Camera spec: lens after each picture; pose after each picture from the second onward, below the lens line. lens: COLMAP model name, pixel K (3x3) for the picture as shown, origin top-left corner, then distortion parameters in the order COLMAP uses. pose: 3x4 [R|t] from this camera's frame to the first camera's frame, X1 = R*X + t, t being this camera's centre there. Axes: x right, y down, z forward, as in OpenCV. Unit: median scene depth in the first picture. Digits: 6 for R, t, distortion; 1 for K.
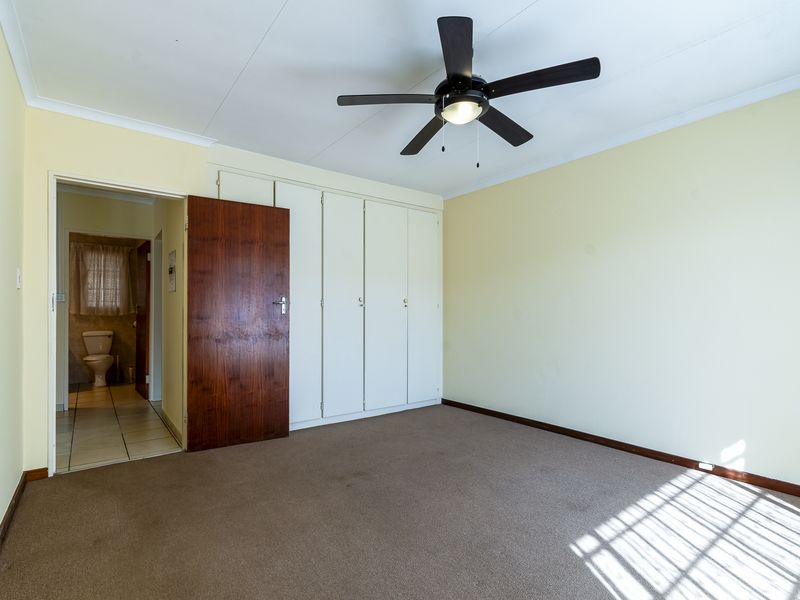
lens RADIAL K [[426.6, 0, 381.3], [0, 426.6, 300.3], [0, 0, 1]] dist [-0.000094, -0.000429]
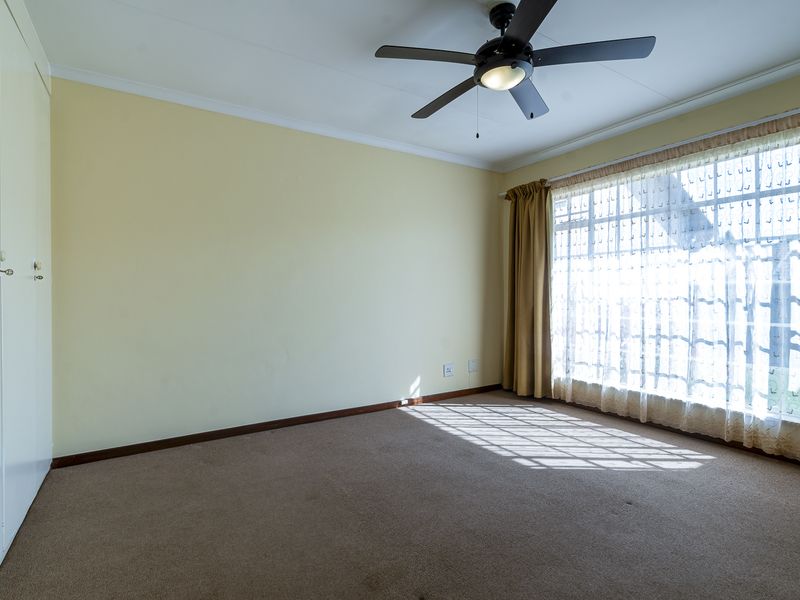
lens RADIAL K [[426.6, 0, 381.3], [0, 426.6, 300.3], [0, 0, 1]] dist [-0.000094, -0.000429]
pose [[0.057896, -0.011305, 0.998259, -0.462728], [-0.011359, 0.999864, 0.011982, 0.033469], [-0.998258, -0.012033, 0.057760, 0.750590]]
